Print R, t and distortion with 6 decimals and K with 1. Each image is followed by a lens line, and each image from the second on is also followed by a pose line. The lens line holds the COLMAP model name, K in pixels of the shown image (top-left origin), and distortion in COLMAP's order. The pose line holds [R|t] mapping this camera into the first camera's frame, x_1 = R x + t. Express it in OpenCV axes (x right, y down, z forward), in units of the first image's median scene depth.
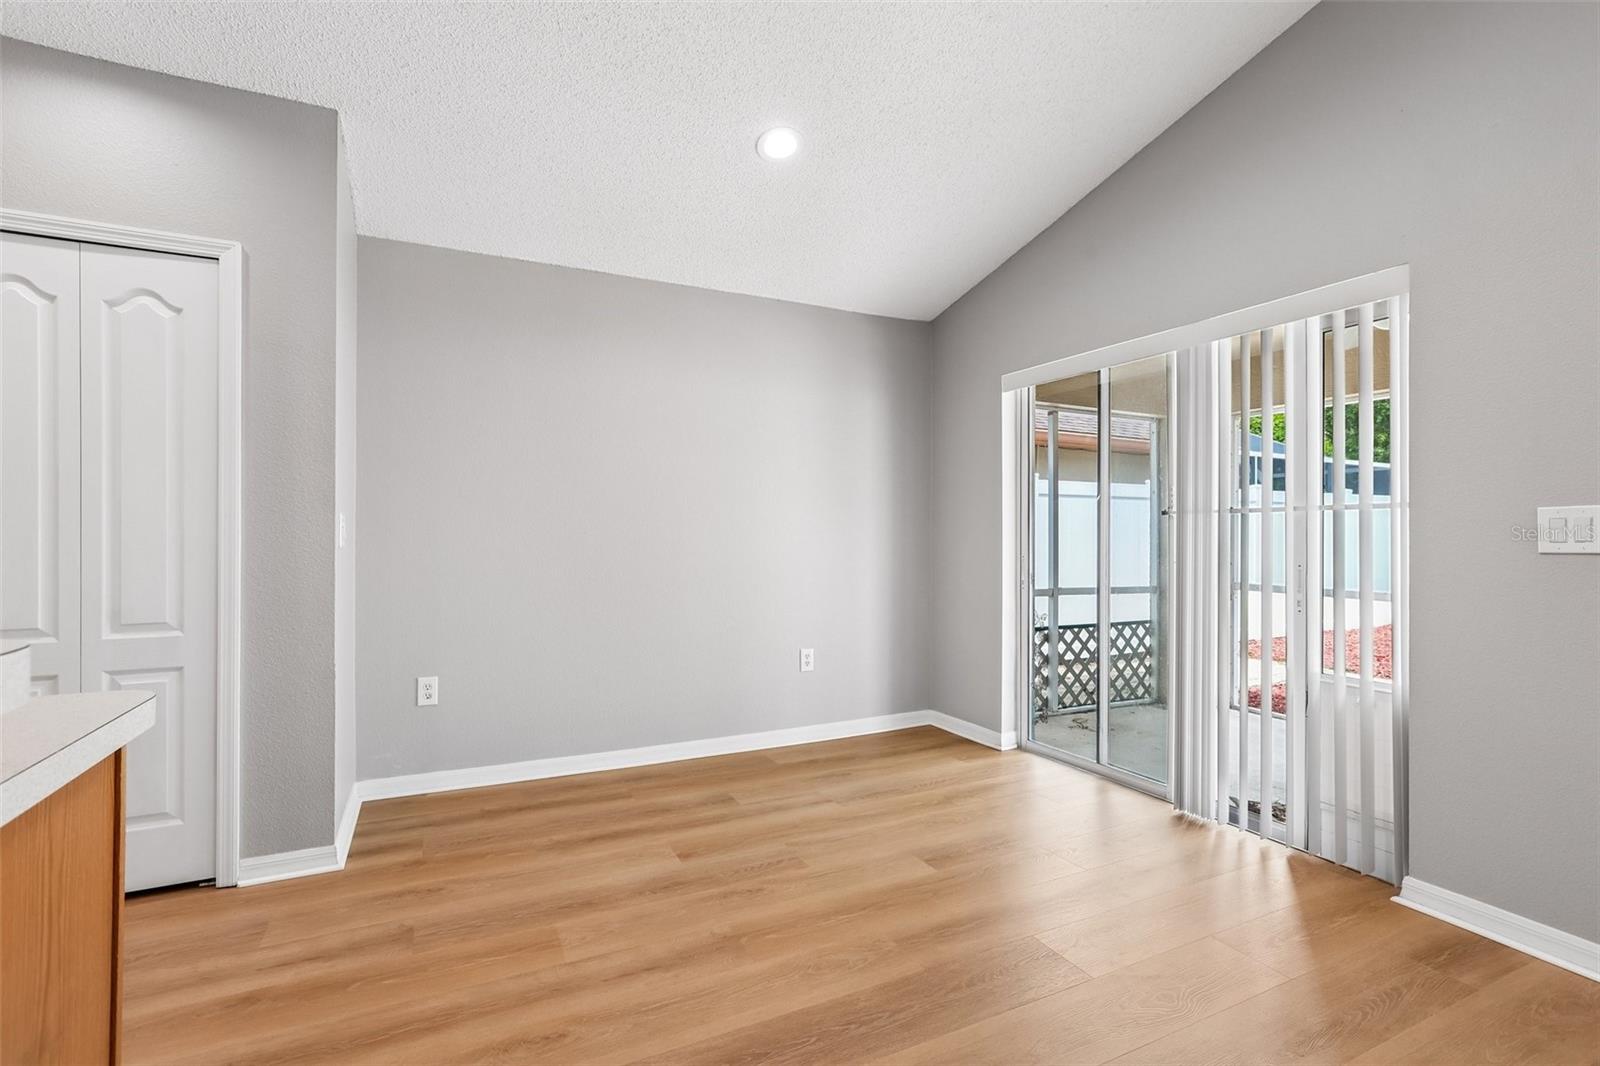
lens RADIAL K [[728.4, 0, 796.0], [0, 728.4, 533.2], [0, 0, 1]] dist [-0.034769, 0.022397]
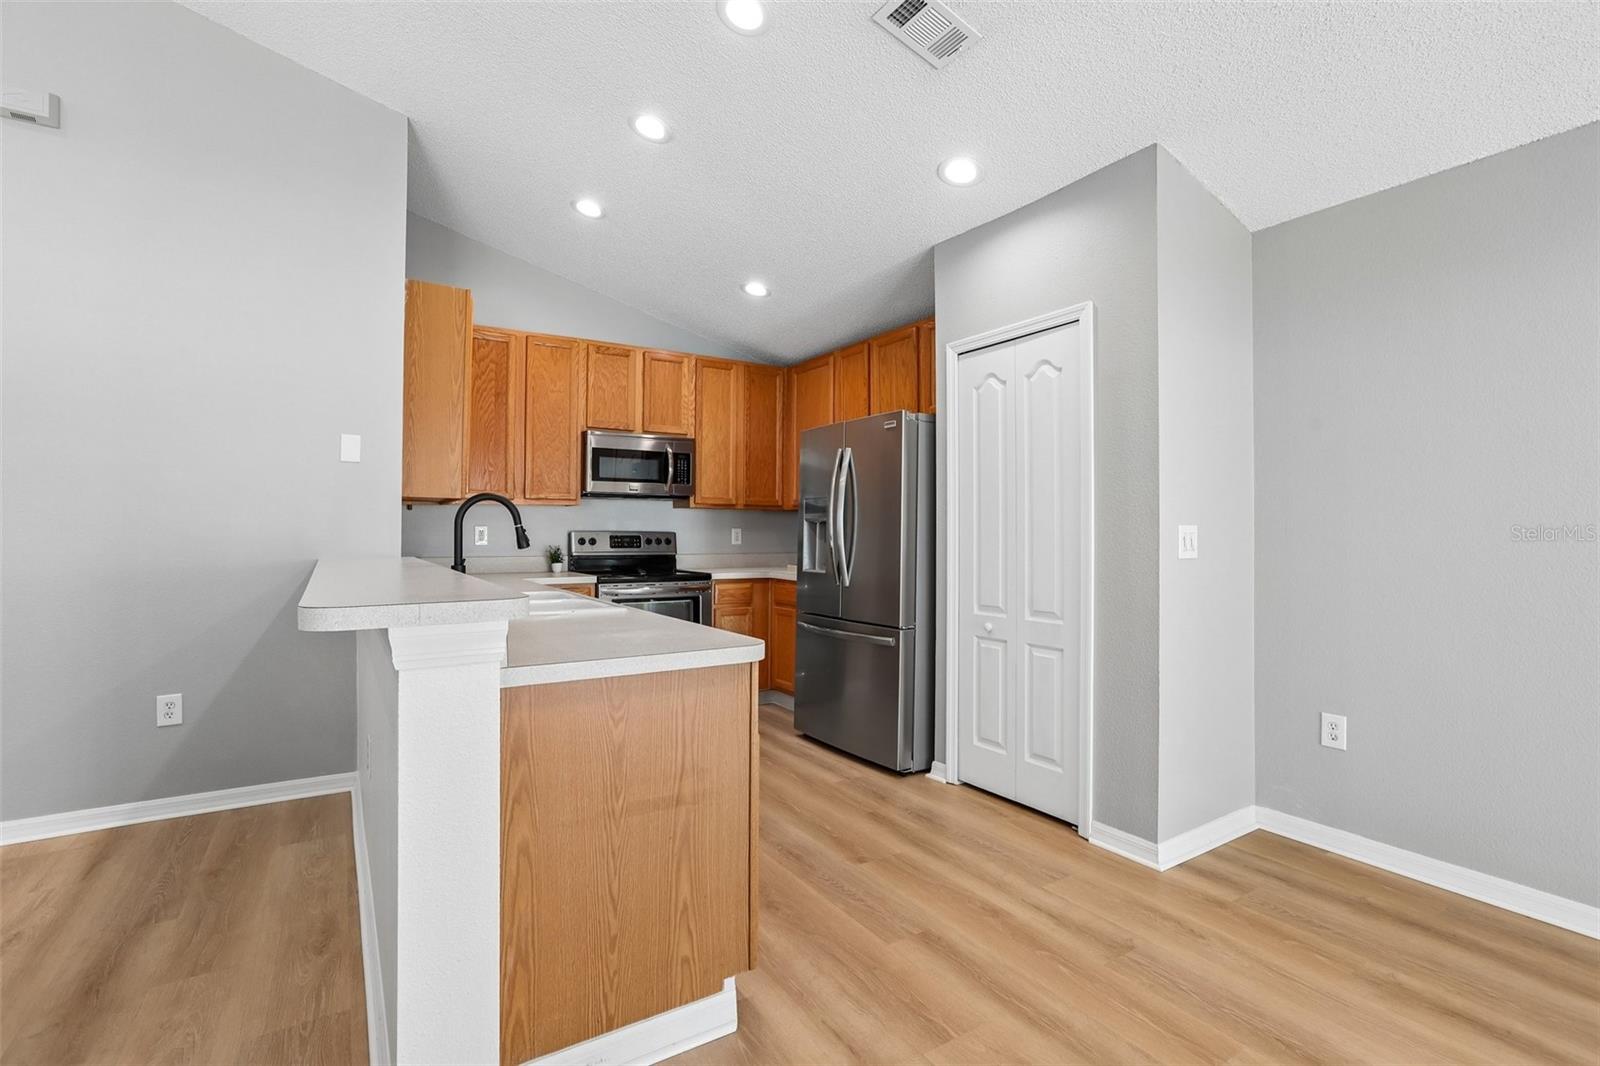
lens RADIAL K [[733.0, 0, 790.4], [0, 733.0, 522.0], [0, 0, 1]] dist [-0.037365, 0.022268]
pose [[0.108894, -0.013648, -0.993960, 0.358571], [-0.001959, 0.999901, -0.013944, -0.018459], [0.994051, 0.003466, 0.108856, 0.367109]]
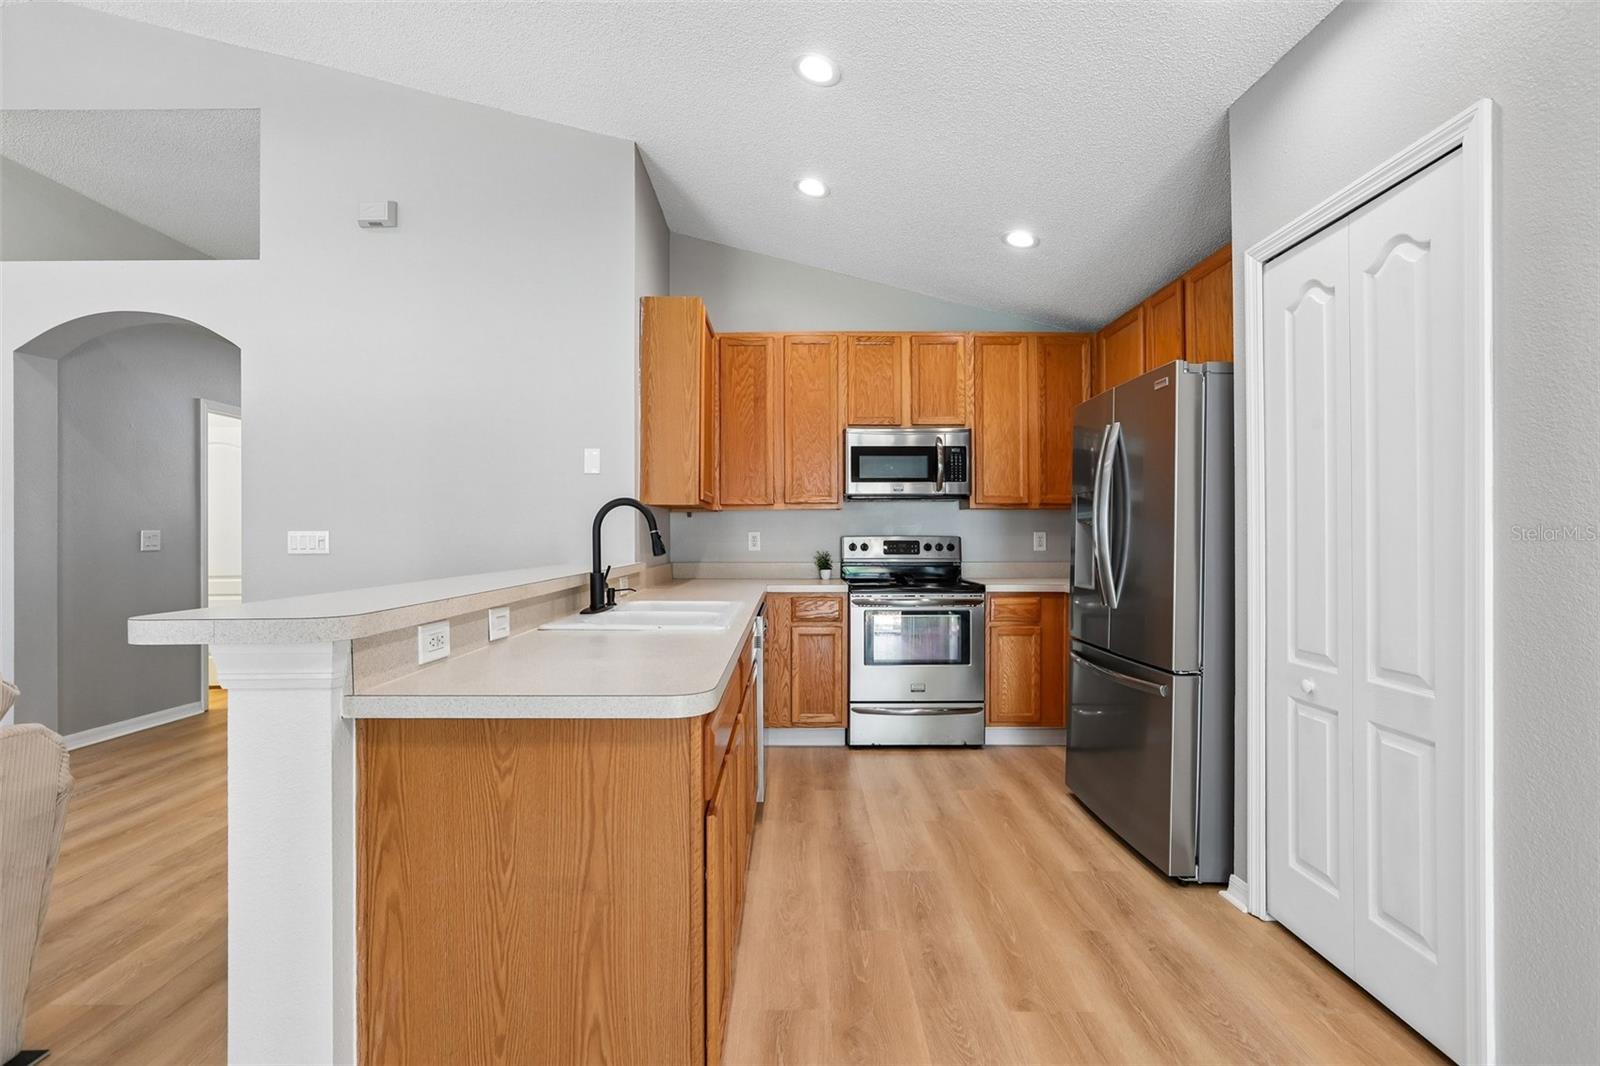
lens RADIAL K [[728.4, 0, 796.0], [0, 728.4, 533.2], [0, 0, 1]] dist [-0.034769, 0.022397]
pose [[-0.437045, -0.003049, -0.899434, 0.061206], [0.002966, 0.999984, -0.004832, -0.019147], [0.899435, -0.004779, -0.437029, 0.714367]]
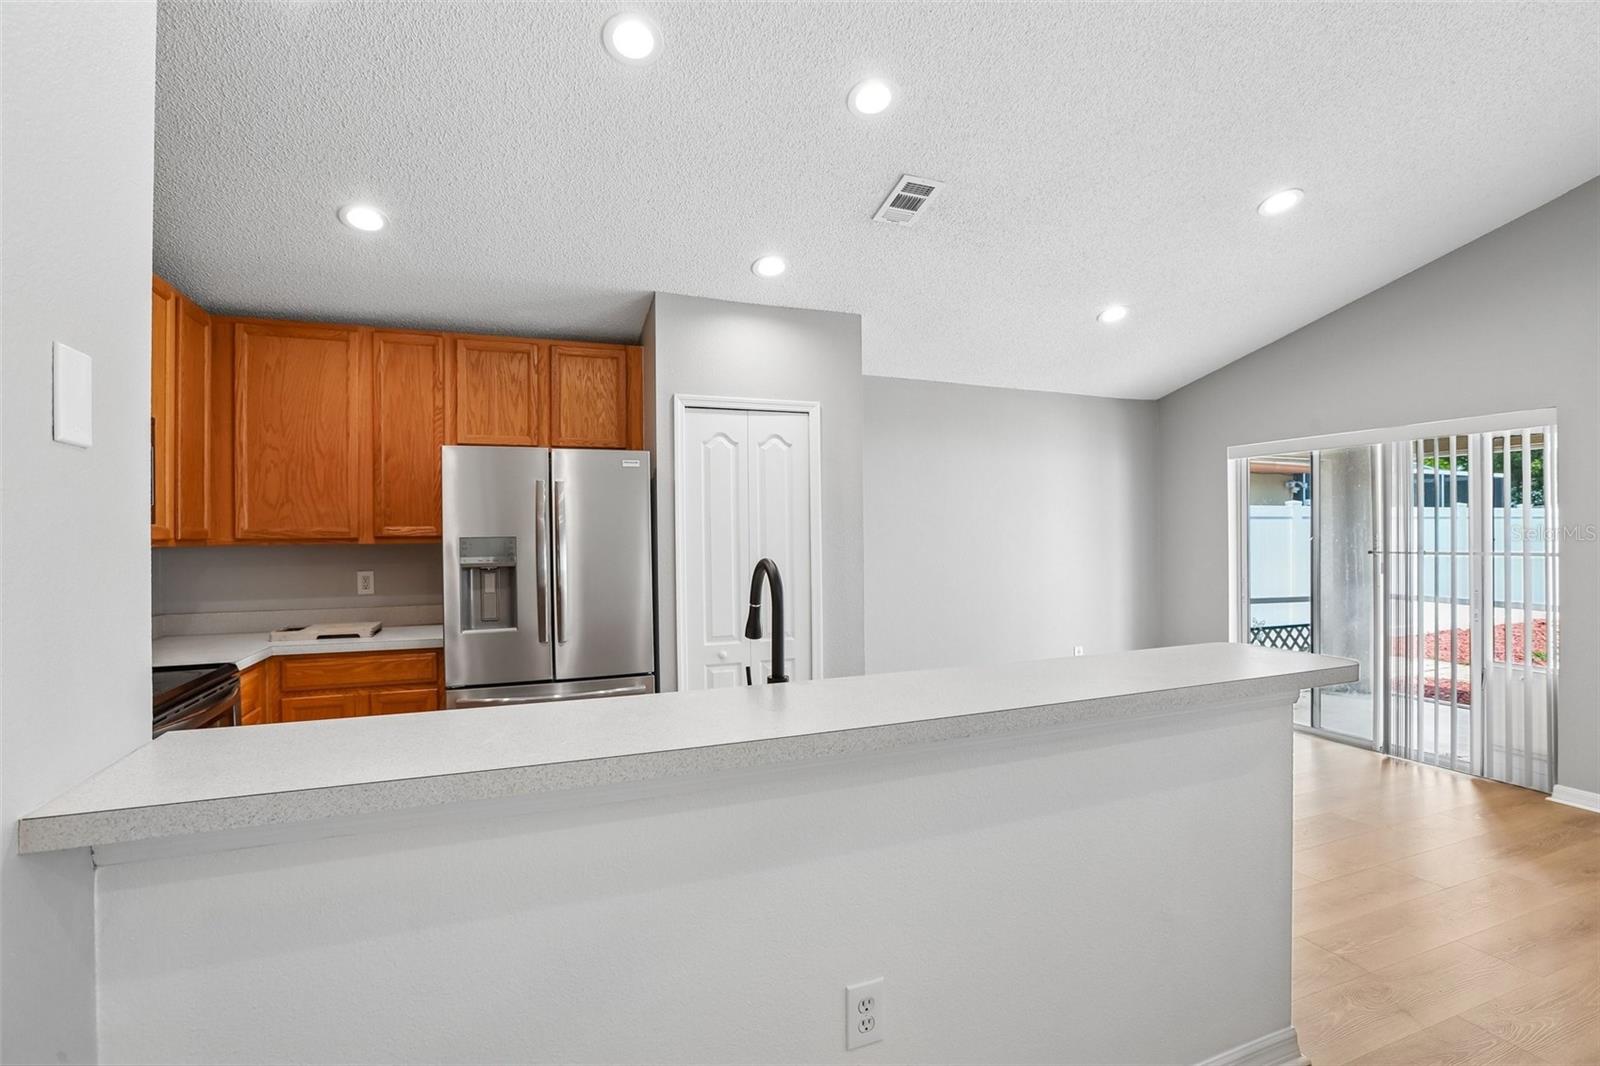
lens RADIAL K [[737.1, 0, 791.9], [0, 737.1, 553.8], [0, 0, 1]] dist [-0.058042, 0.022060]
pose [[0.996430, -0.008340, -0.084013, -0.683611], [0.010060, 0.999748, 0.020075, -0.088752], [0.083825, -0.020848, 0.996262, -0.681027]]
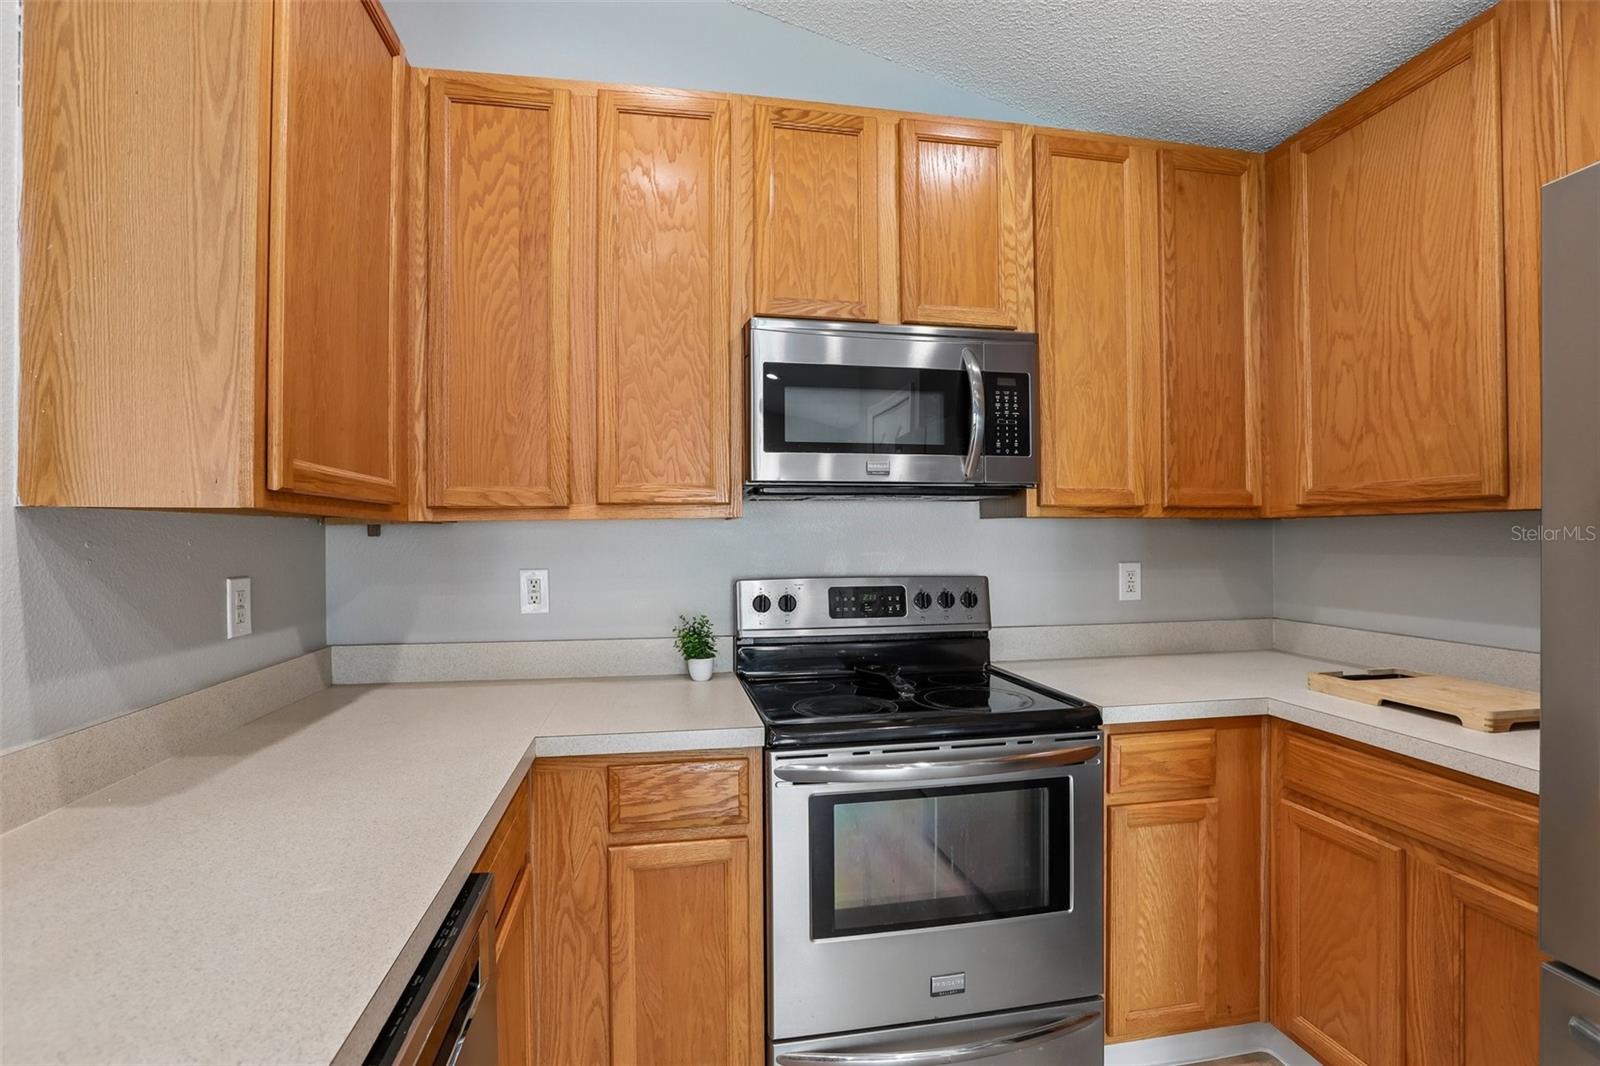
lens RADIAL K [[724.7, 0, 783.2], [0, 724.7, 530.9], [0, 0, 1]] dist [-0.074134, 0.031545]
pose [[-0.285092, -0.007757, -0.958469, -0.925509], [0.007536, 0.999918, -0.010334, -0.066897], [0.958471, -0.010169, -0.285010, 0.276876]]
